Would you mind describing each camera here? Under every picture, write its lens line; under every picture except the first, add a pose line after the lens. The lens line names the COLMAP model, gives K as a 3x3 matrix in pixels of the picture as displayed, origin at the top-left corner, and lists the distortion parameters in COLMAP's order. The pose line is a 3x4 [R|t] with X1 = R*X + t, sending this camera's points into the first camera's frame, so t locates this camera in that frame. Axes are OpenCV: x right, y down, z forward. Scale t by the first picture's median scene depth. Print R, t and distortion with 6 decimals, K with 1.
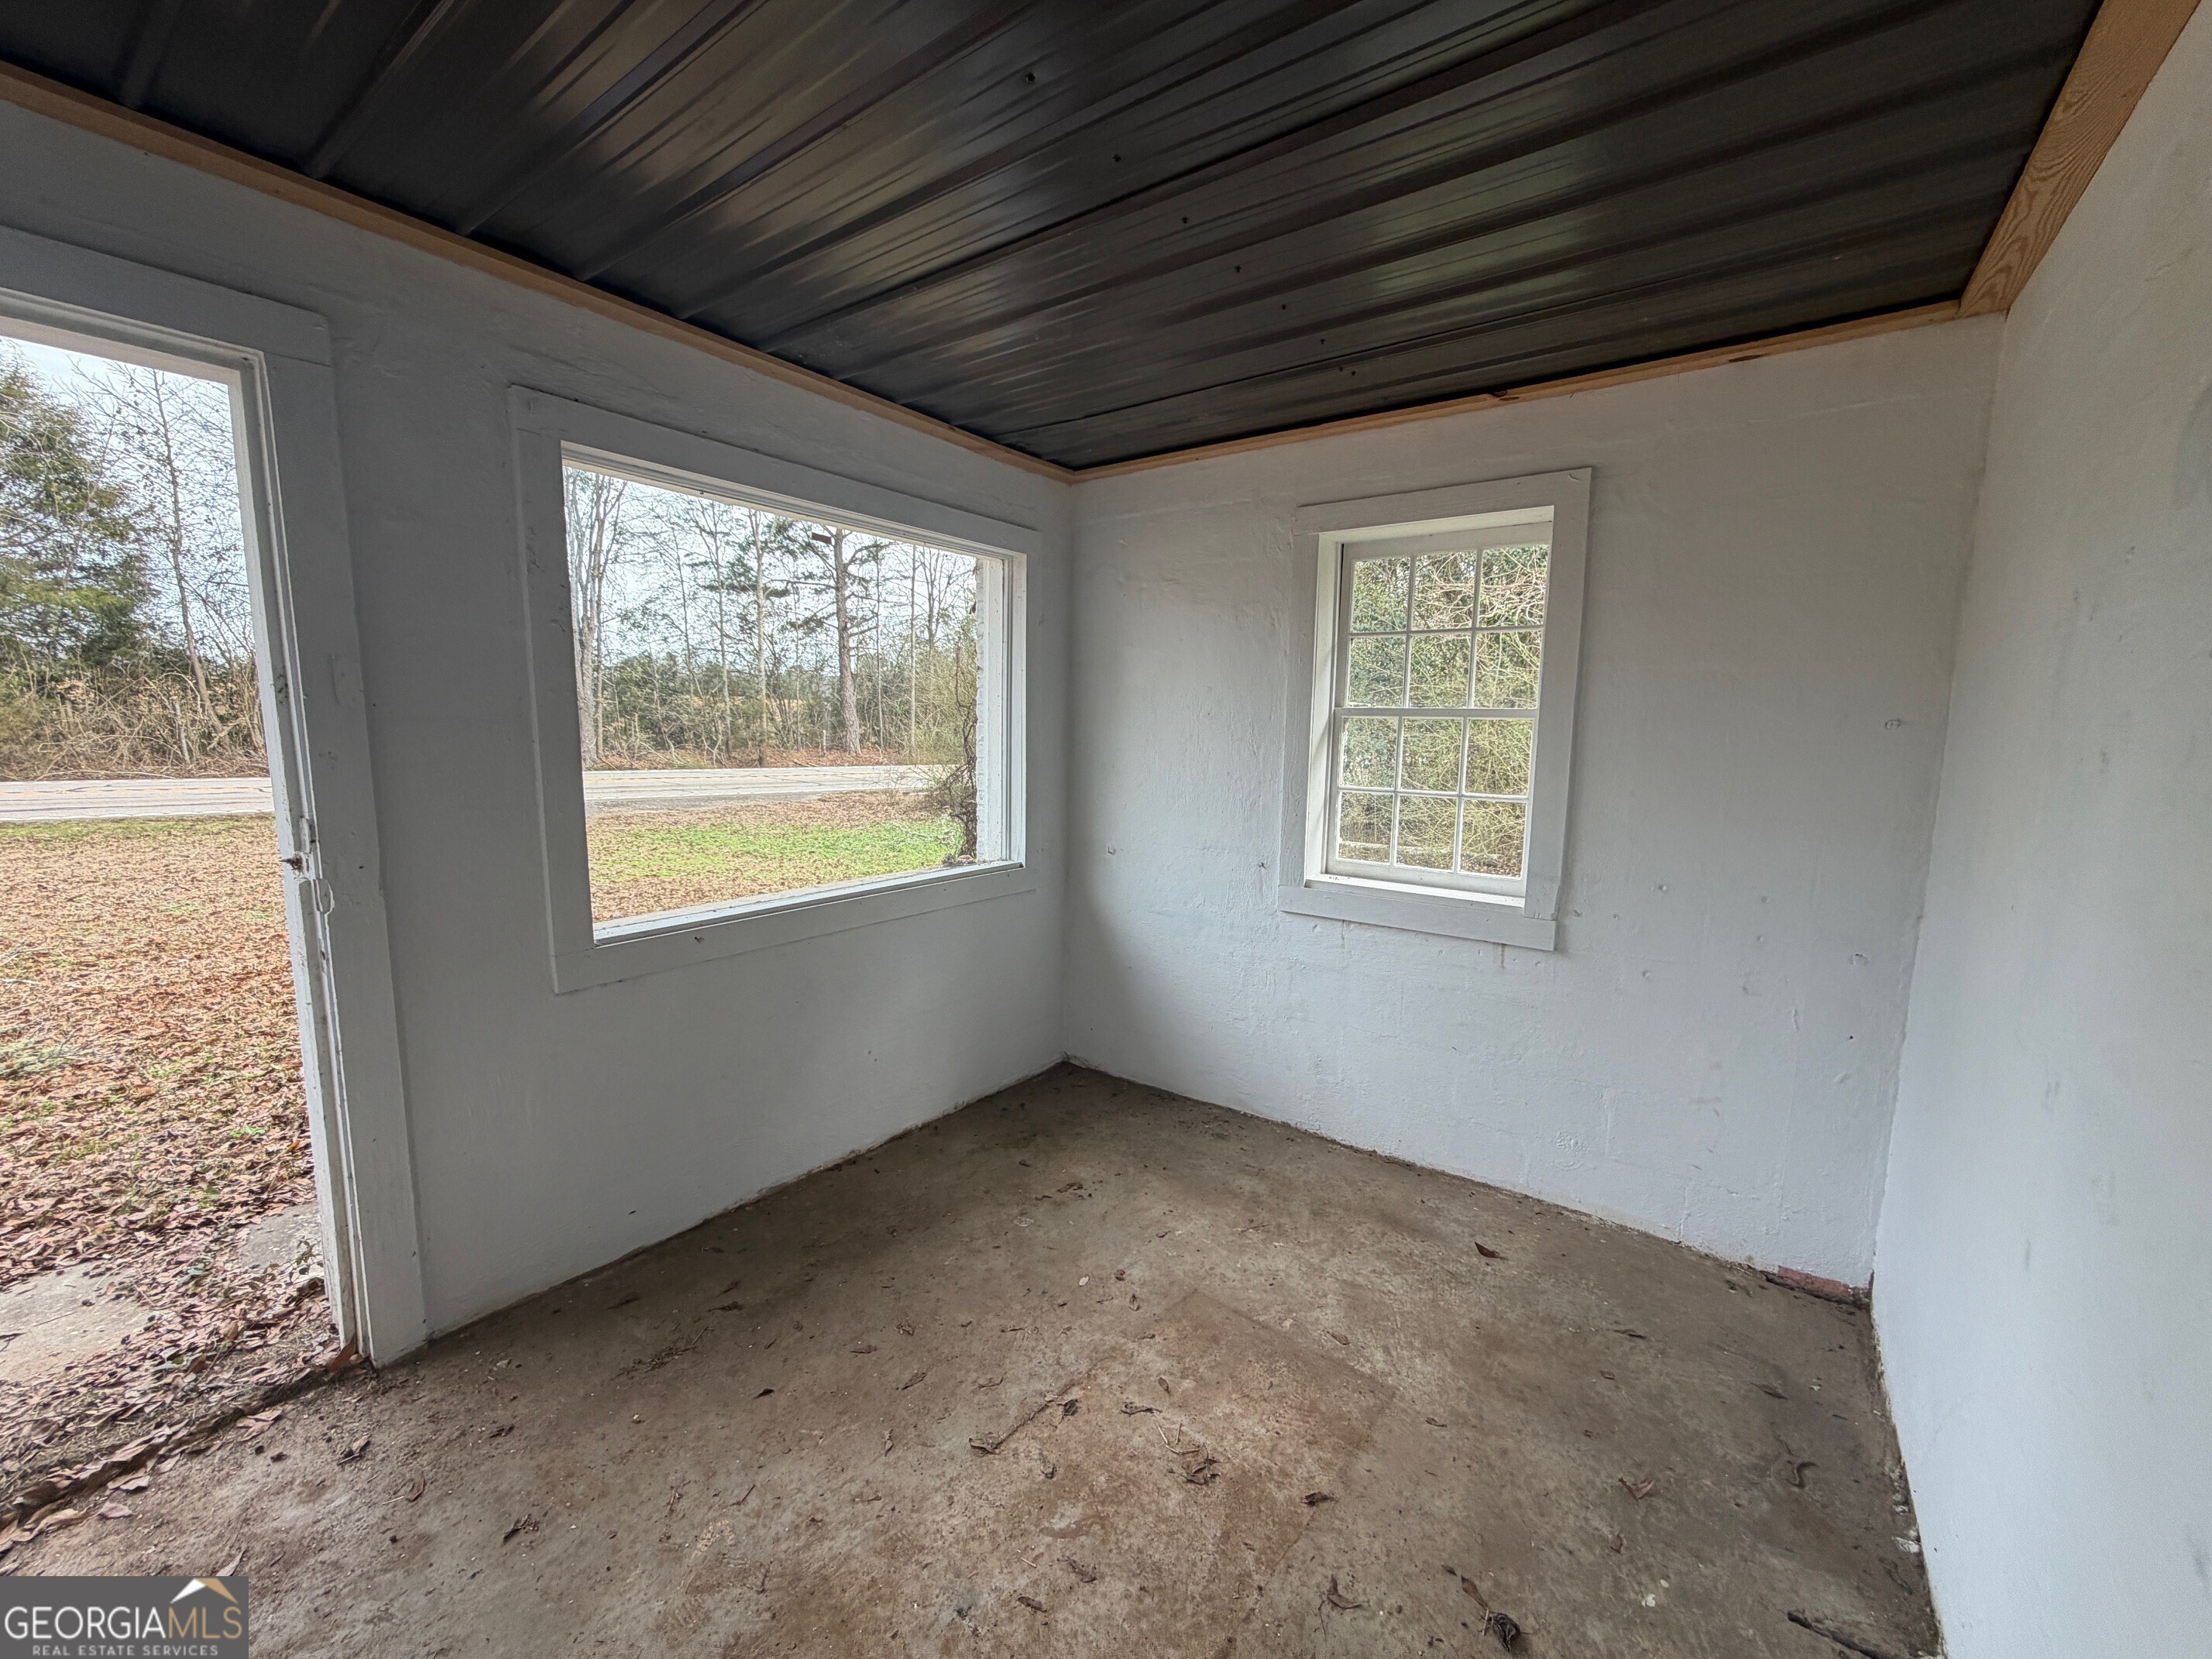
lens RADIAL K [[879.3, 0, 1103.9], [0, 879.3, 828.9], [0, 0, 1]] dist [-0.001012, 0.000332]
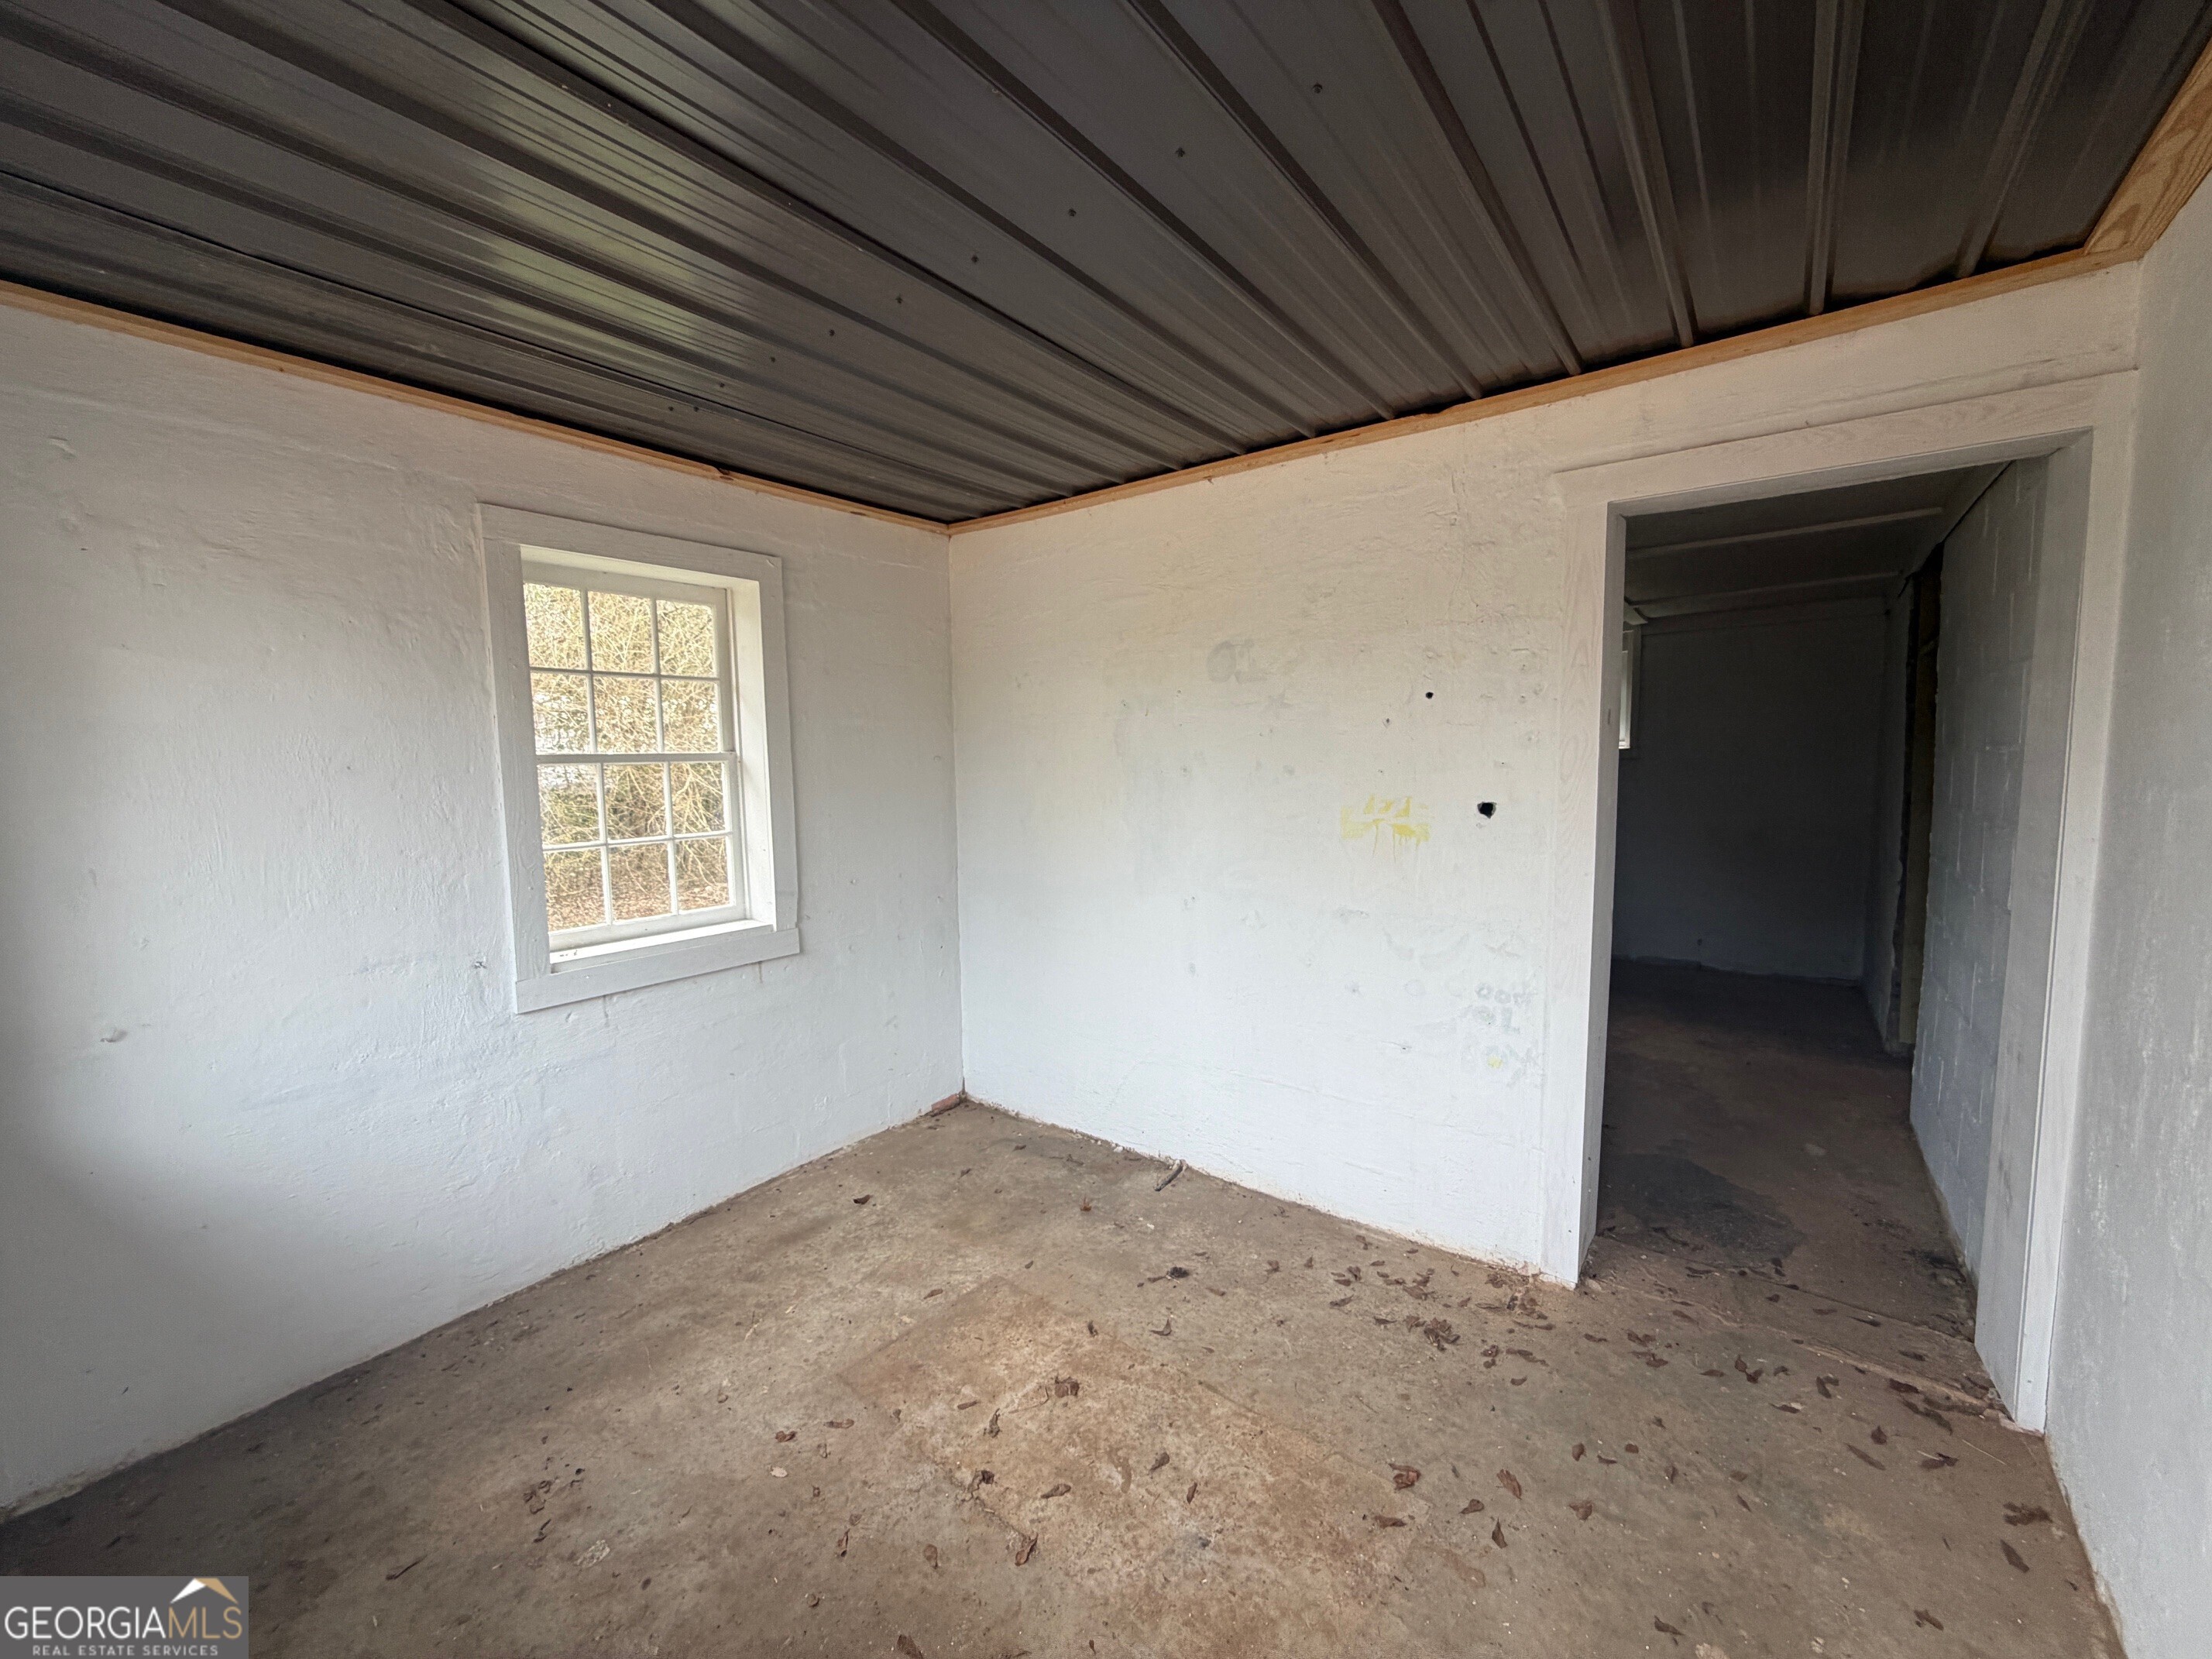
lens RADIAL K [[879.3, 0, 1103.9], [0, 879.3, 828.9], [0, 0, 1]] dist [-0.001012, 0.000332]
pose [[0.018711, -0.103966, 0.994405, -0.726017], [0.137147, 0.985444, 0.100449, -0.101057], [-0.990374, 0.134500, 0.032697, 0.577408]]
